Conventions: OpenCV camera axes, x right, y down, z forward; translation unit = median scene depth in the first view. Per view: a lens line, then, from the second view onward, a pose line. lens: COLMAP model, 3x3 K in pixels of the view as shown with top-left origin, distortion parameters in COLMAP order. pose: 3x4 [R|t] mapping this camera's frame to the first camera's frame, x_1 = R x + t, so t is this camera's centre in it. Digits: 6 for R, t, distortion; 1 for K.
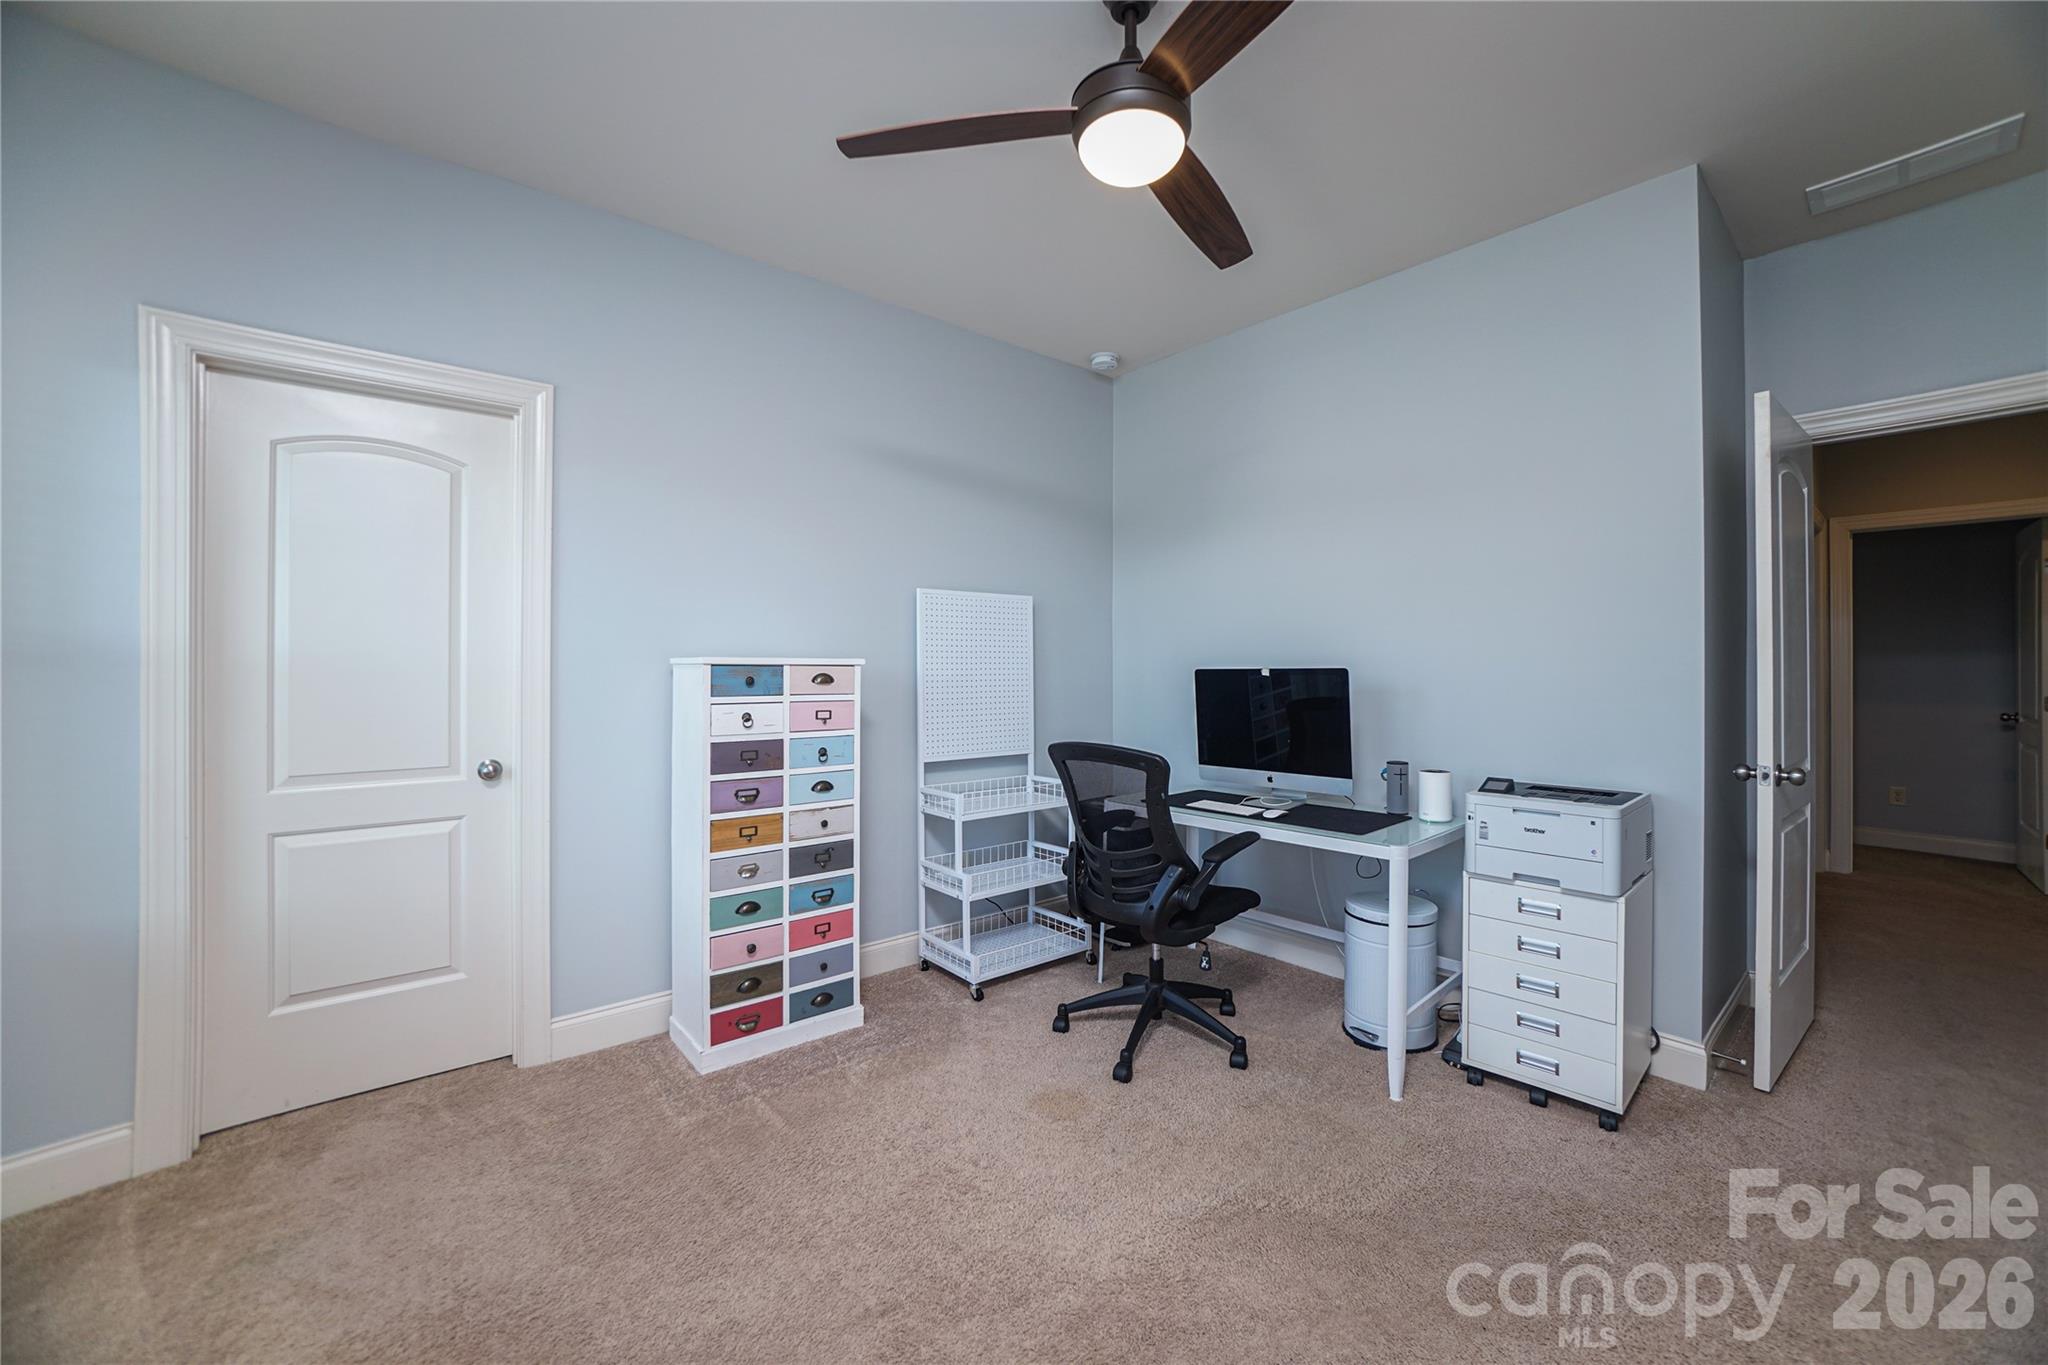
lens RADIAL K [[834.1, 0, 1024.1], [0, 834.1, 663.6], [0, 0, 1]] dist [-0.001181, 0.000021]
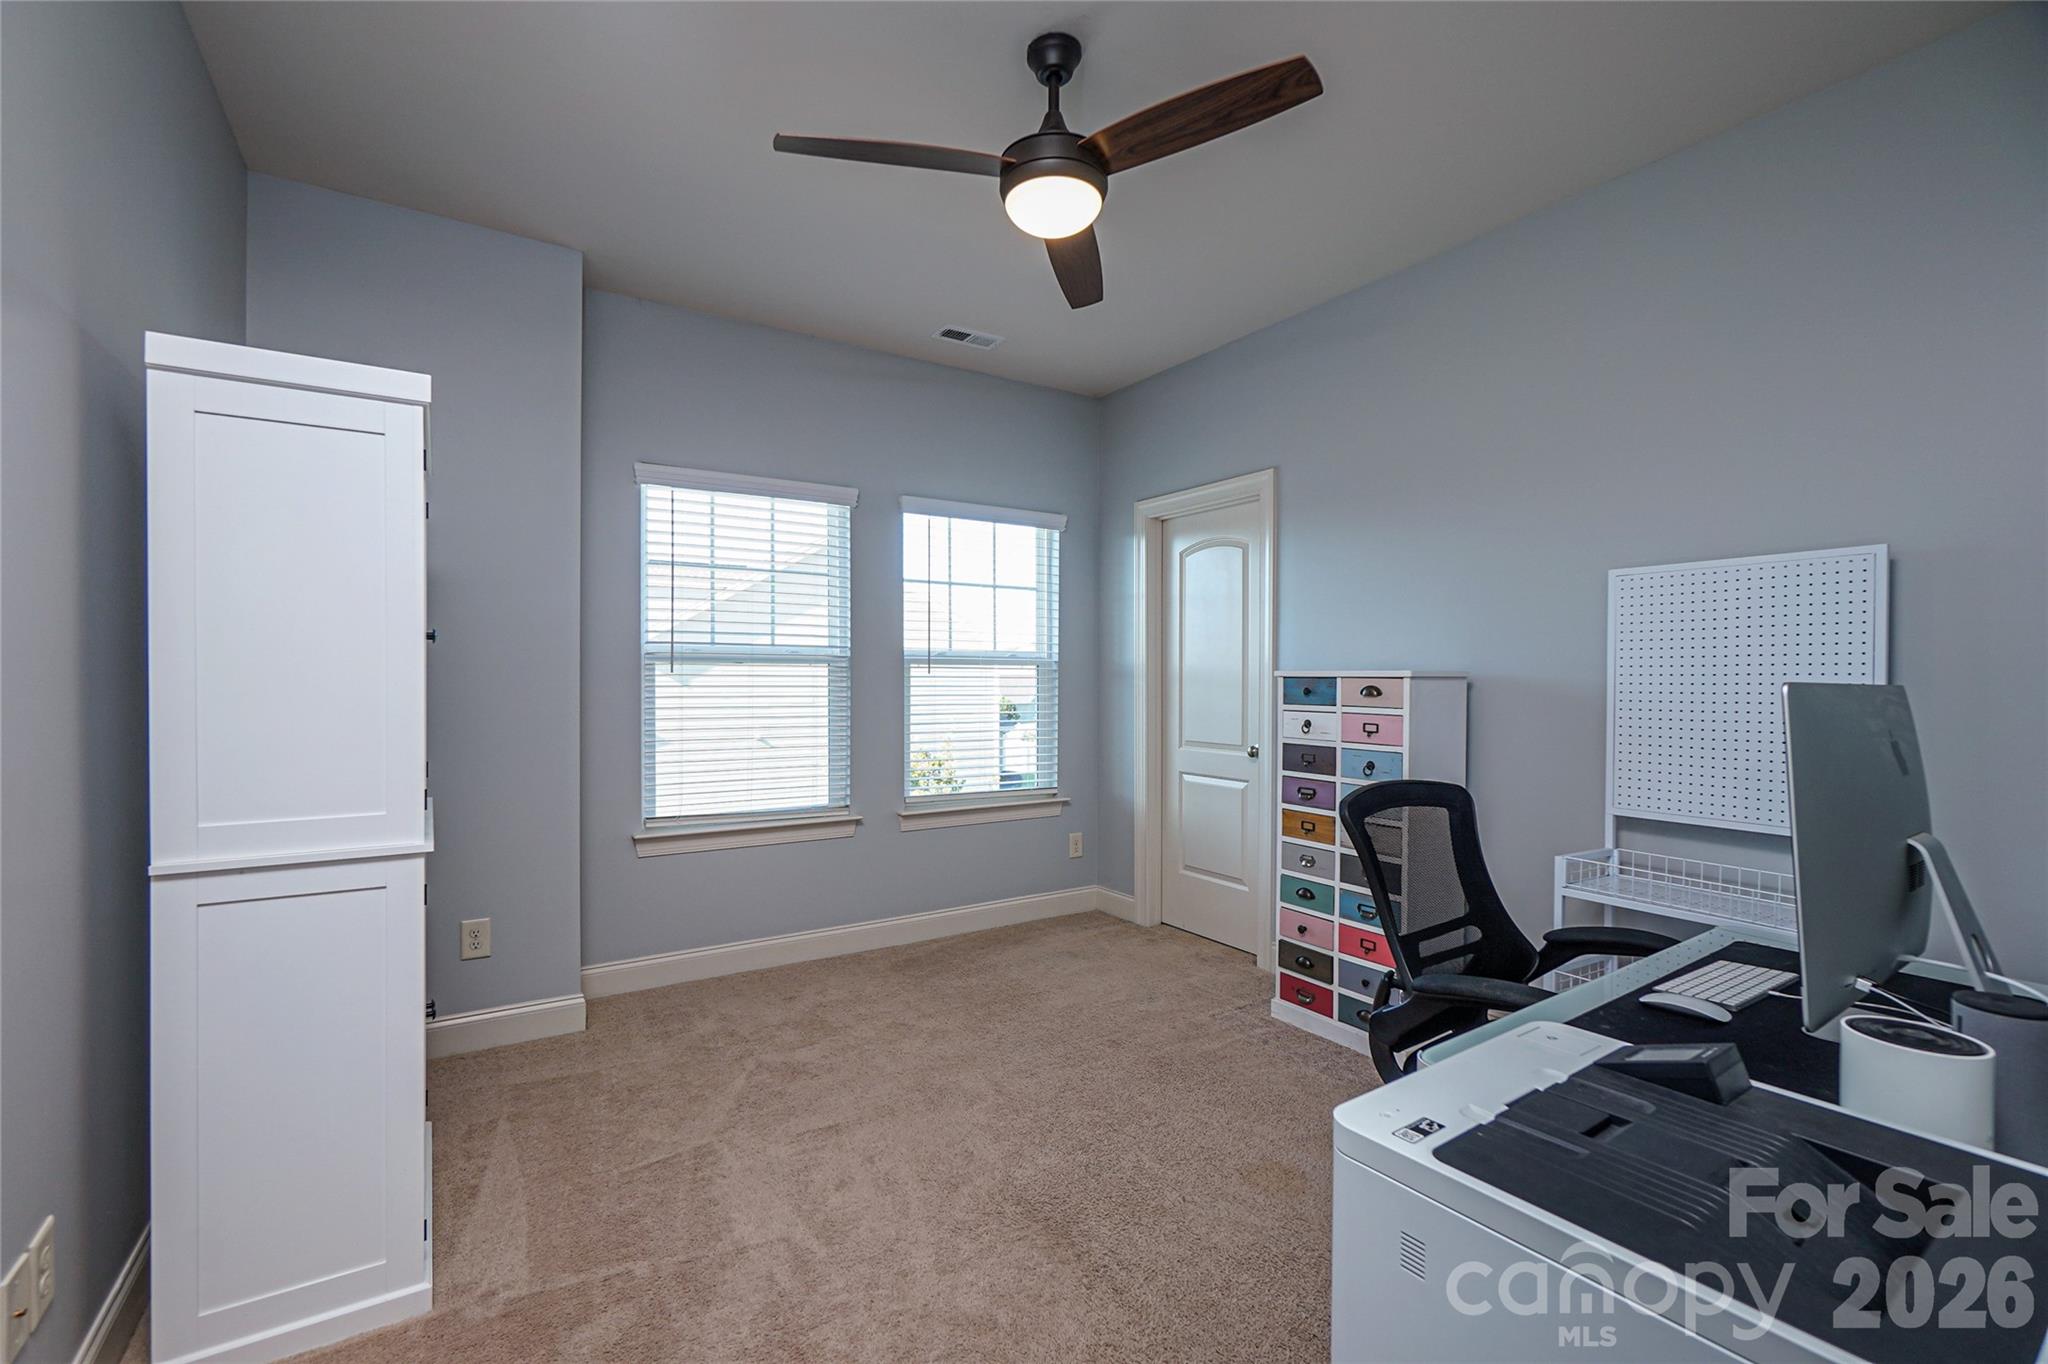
lens RADIAL K [[894.4, 0, 1007.3], [0, 894.4, 684.3], [0, 0, 1]] dist [0.000114, 0.000045]
pose [[-0.132818, 0.003371, -0.991135, 0.889702], [-0.001577, 0.999992, 0.003612, 0.007426], [0.991139, 0.002043, -0.132812, 0.743179]]
